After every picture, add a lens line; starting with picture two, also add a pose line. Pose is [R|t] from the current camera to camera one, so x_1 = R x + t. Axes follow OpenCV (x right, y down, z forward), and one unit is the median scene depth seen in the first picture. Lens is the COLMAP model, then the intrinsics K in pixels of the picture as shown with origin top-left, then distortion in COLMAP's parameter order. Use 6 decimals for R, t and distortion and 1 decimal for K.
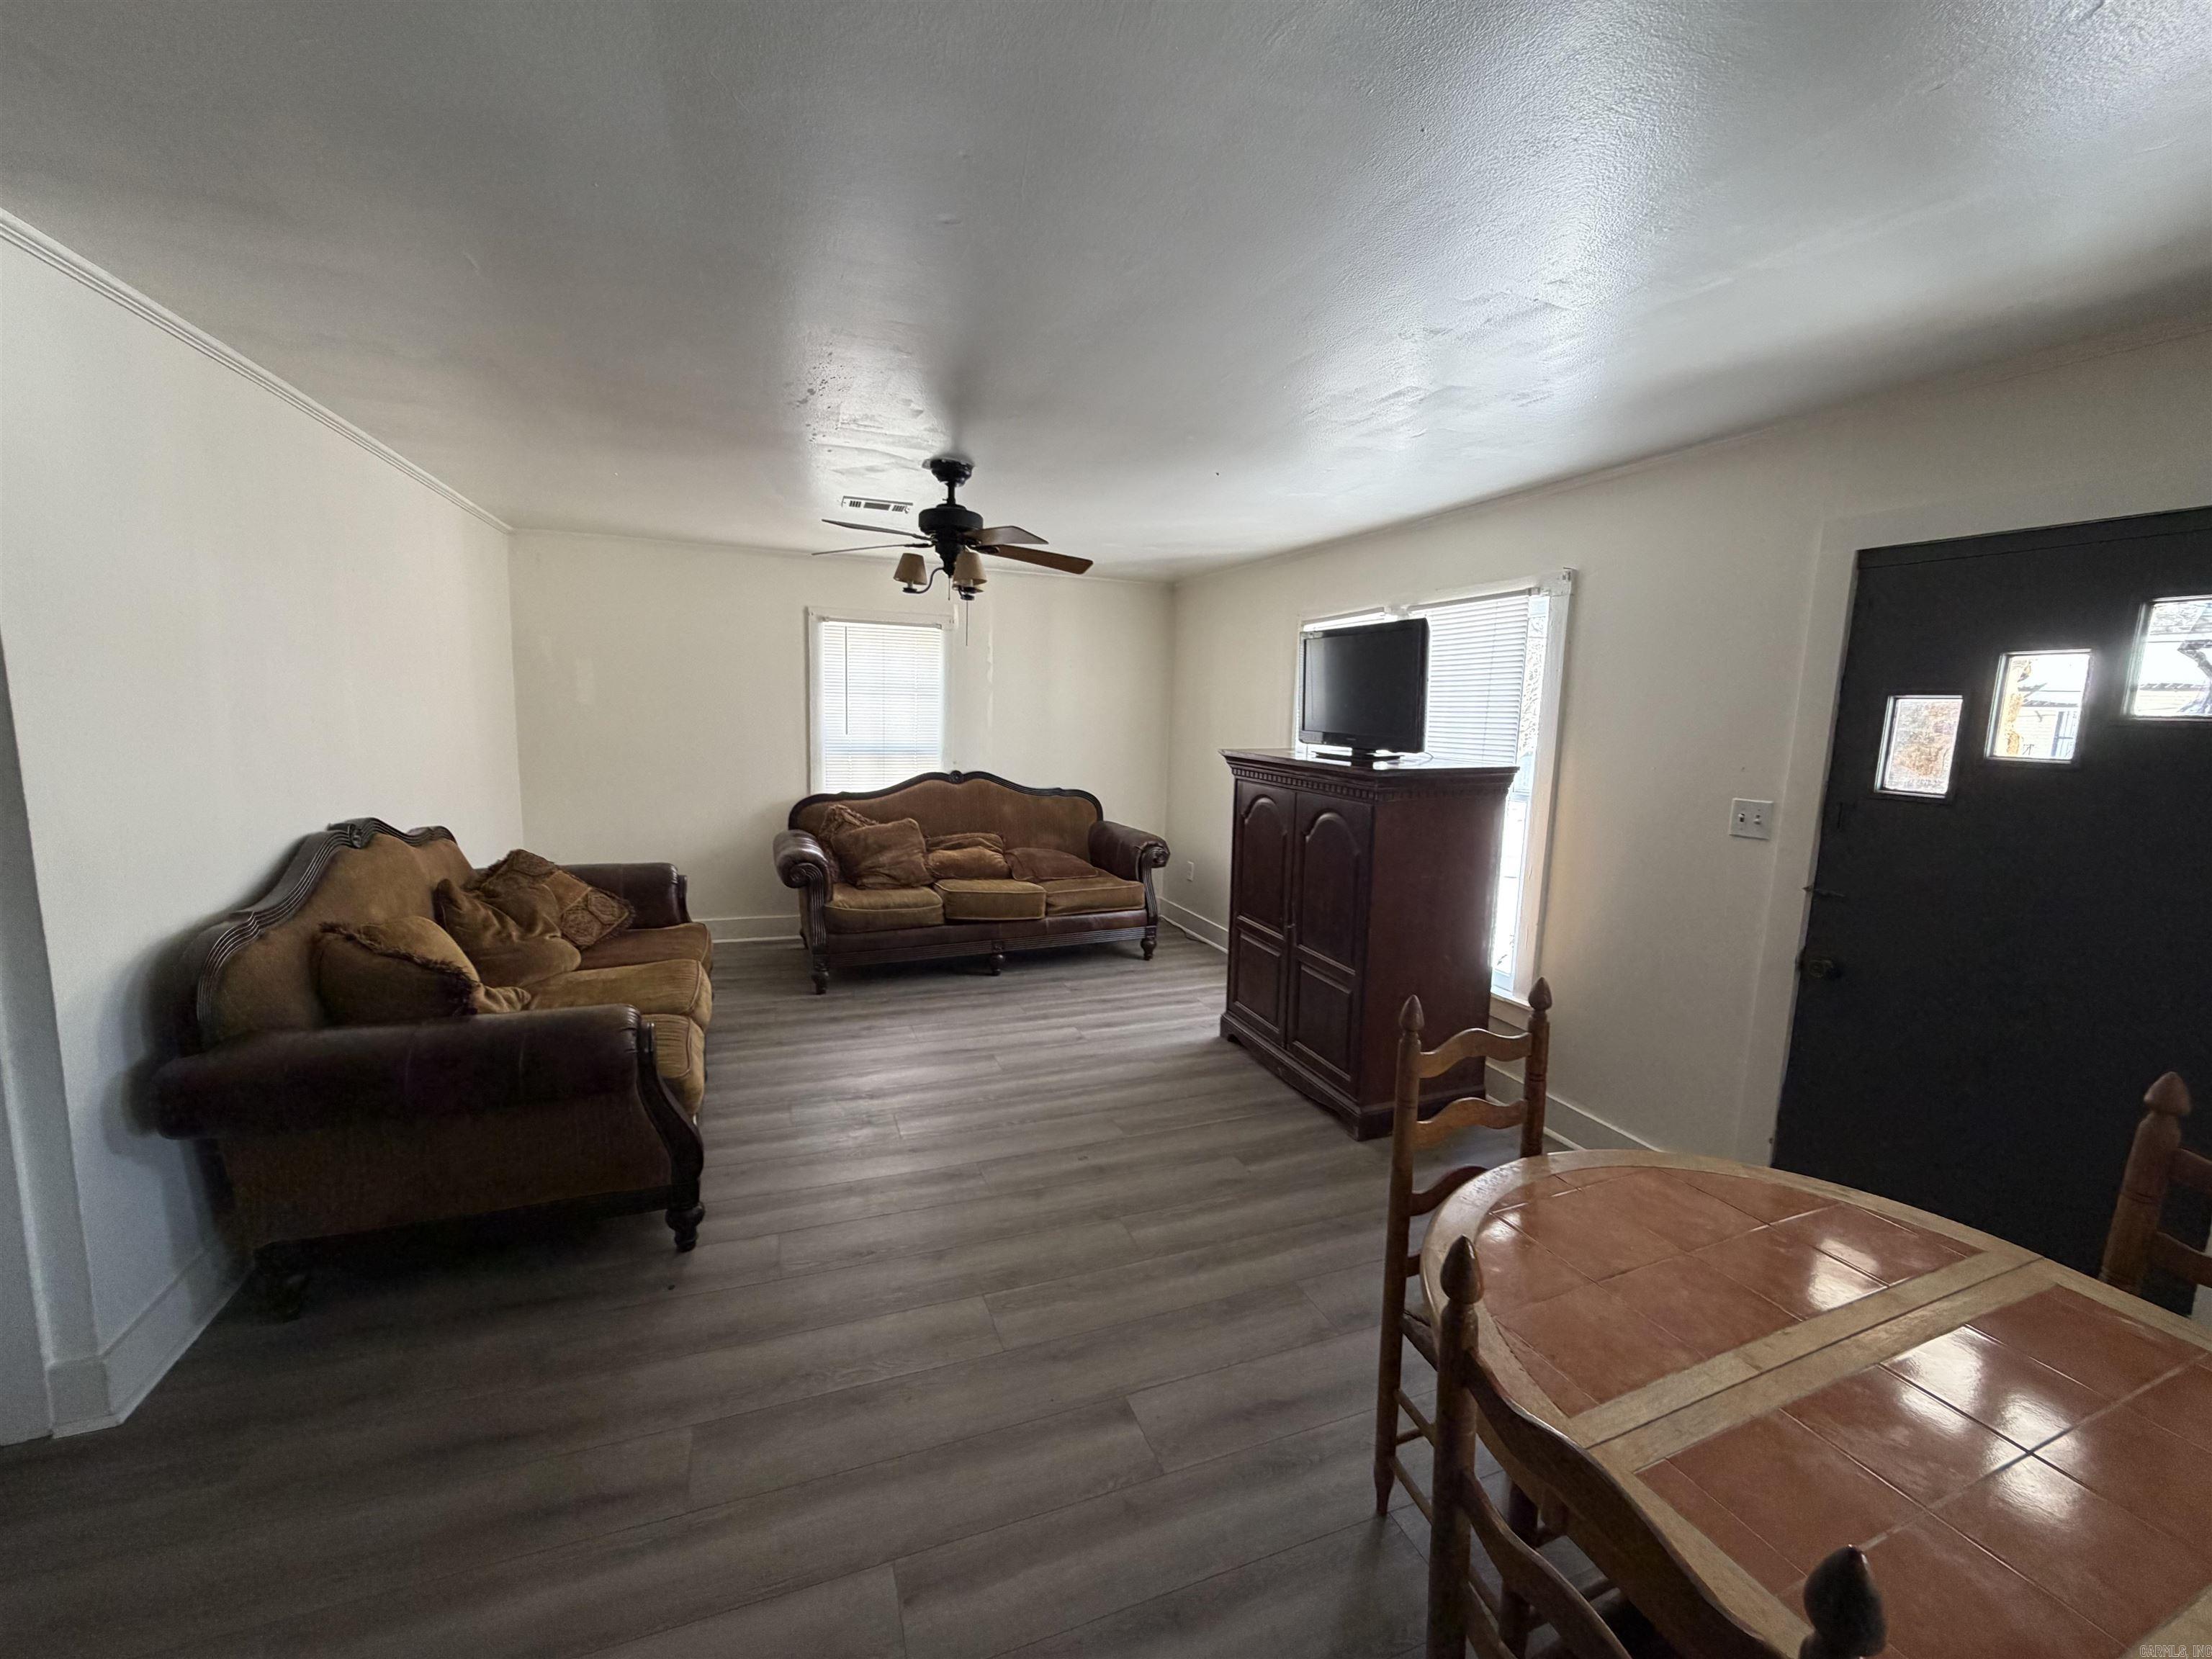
lens RADIAL K [[876.1, 0, 1106.0], [0, 876.1, 829.5], [0, 0, 1]] dist [0.010447, 0.000103]
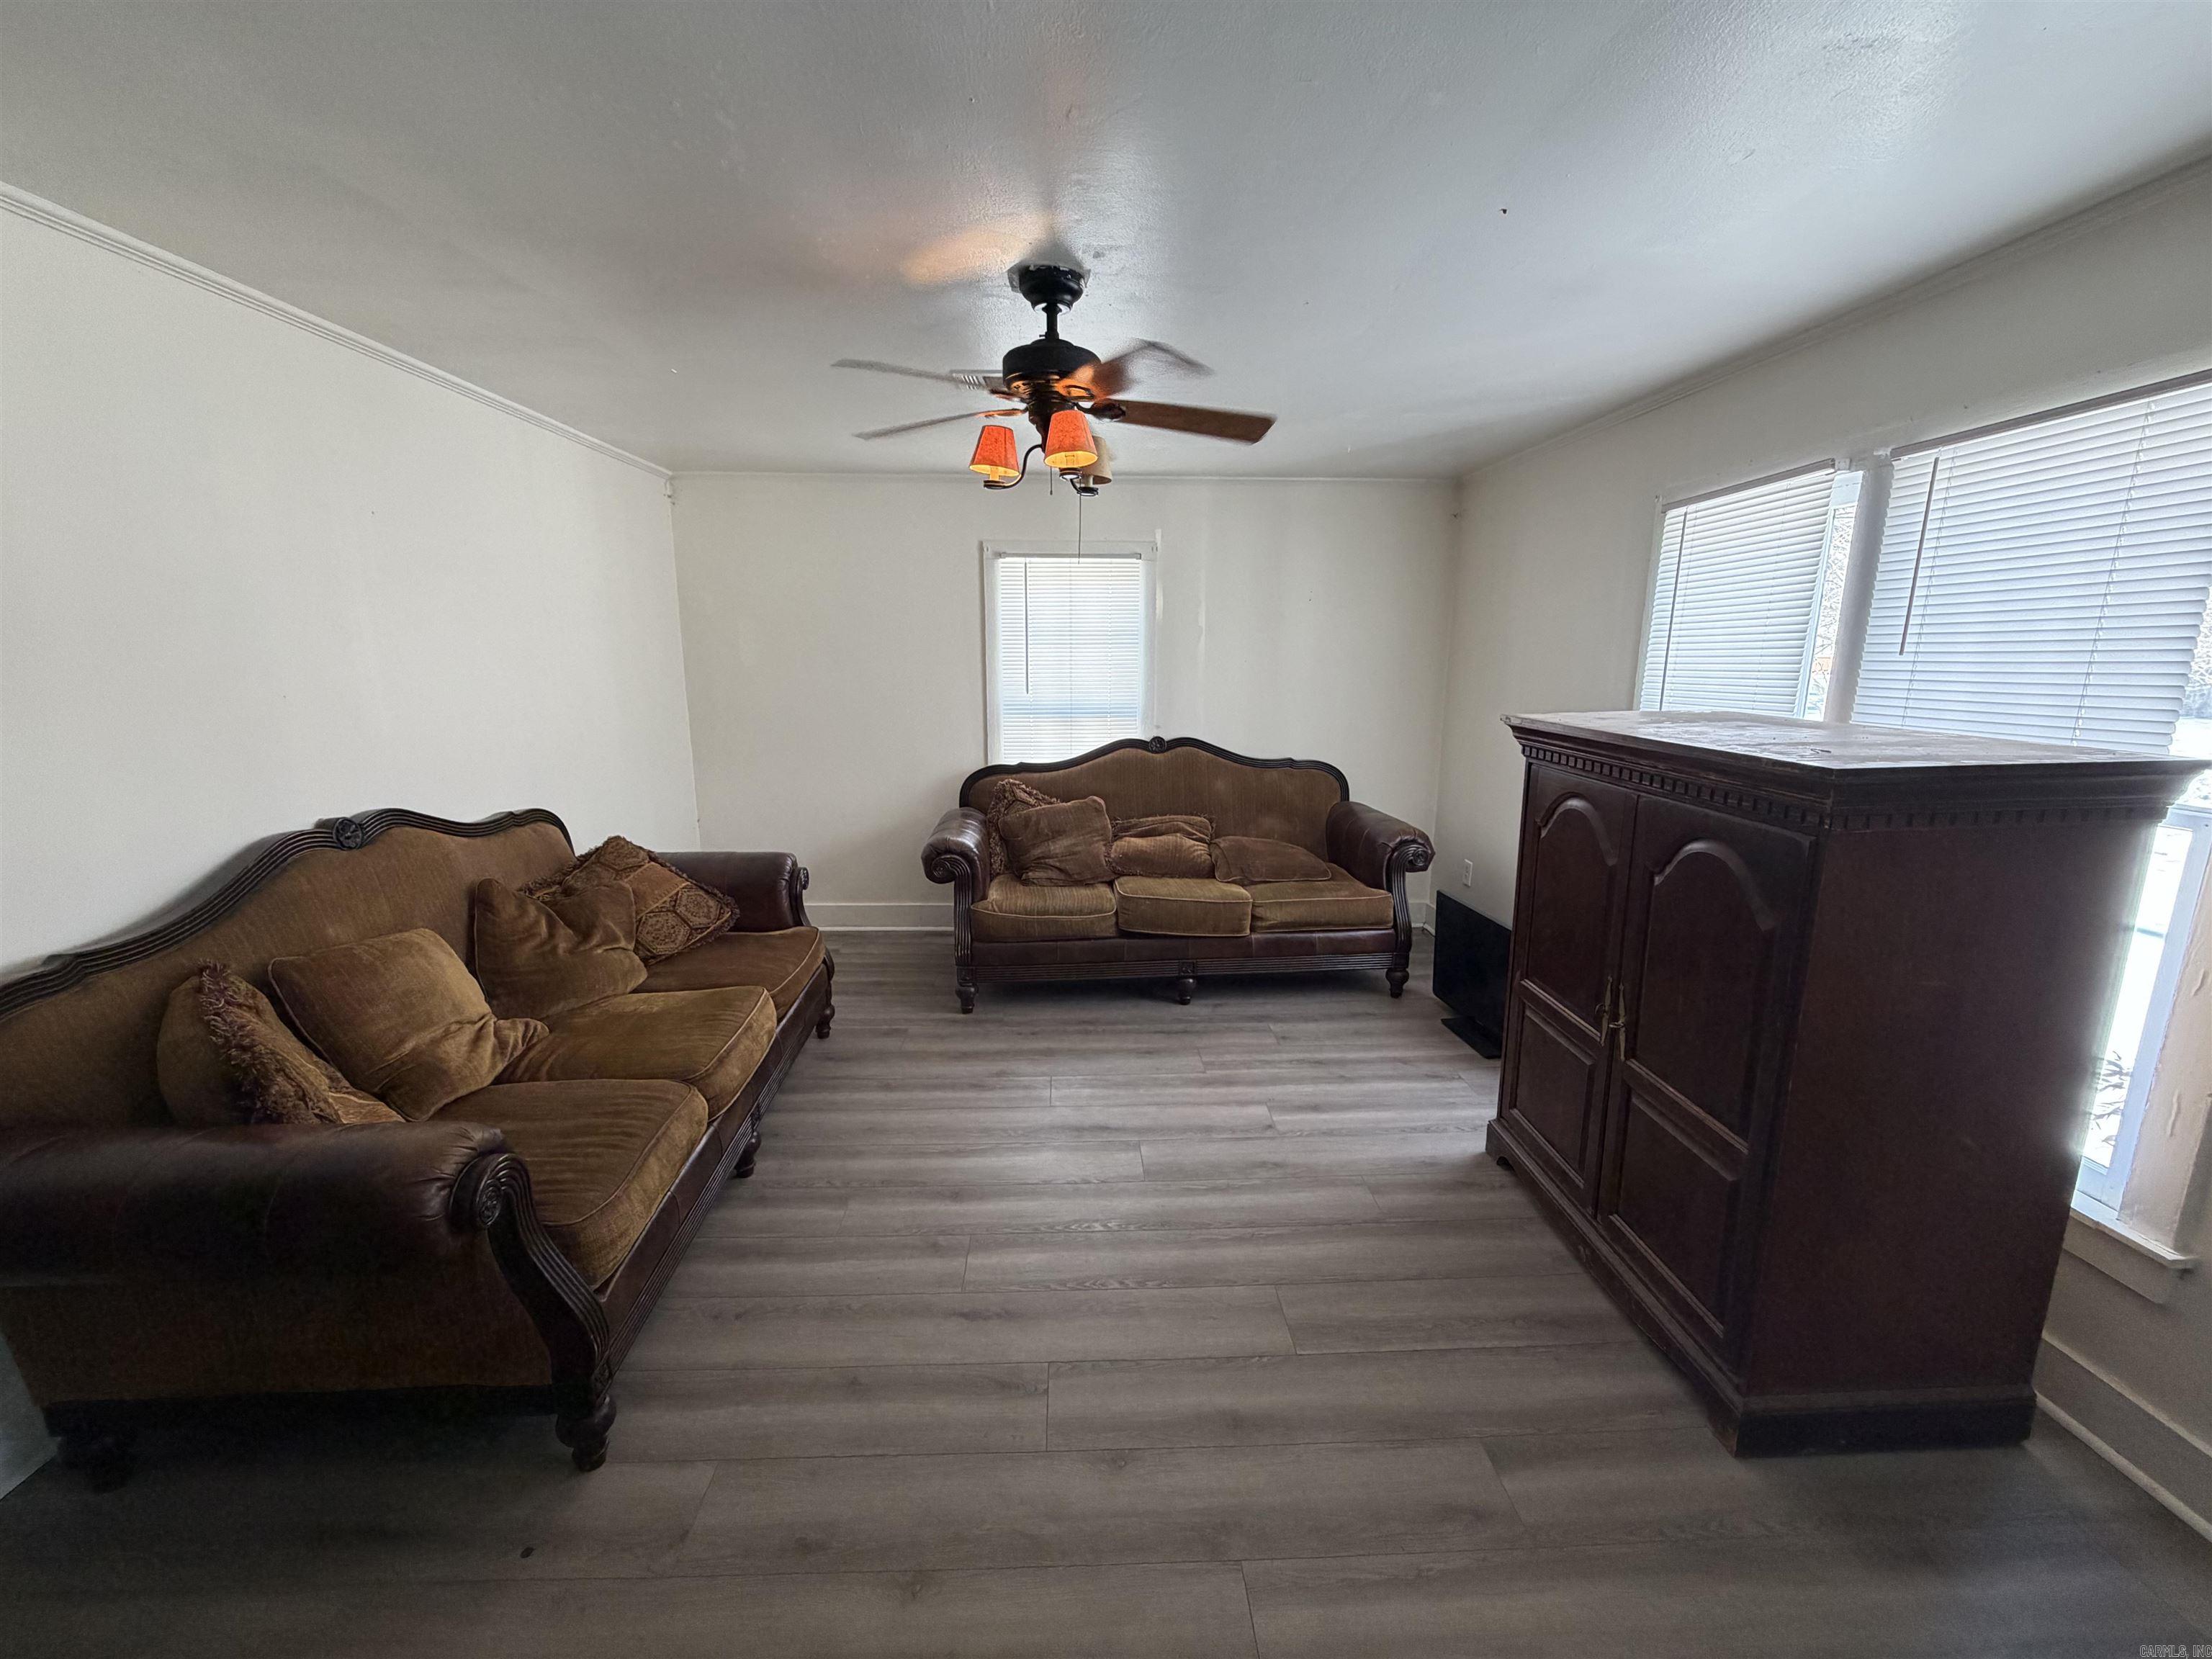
lens RADIAL K [[876.1, 0, 1106.0], [0, 876.1, 829.5], [0, 0, 1]] dist [0.010447, 0.000103]
pose [[0.946035, 0.037072, -0.321938, 0.060130], [-0.018632, 0.998014, 0.060173, -0.037961], [0.323530, -0.050927, 0.944846, 0.279547]]
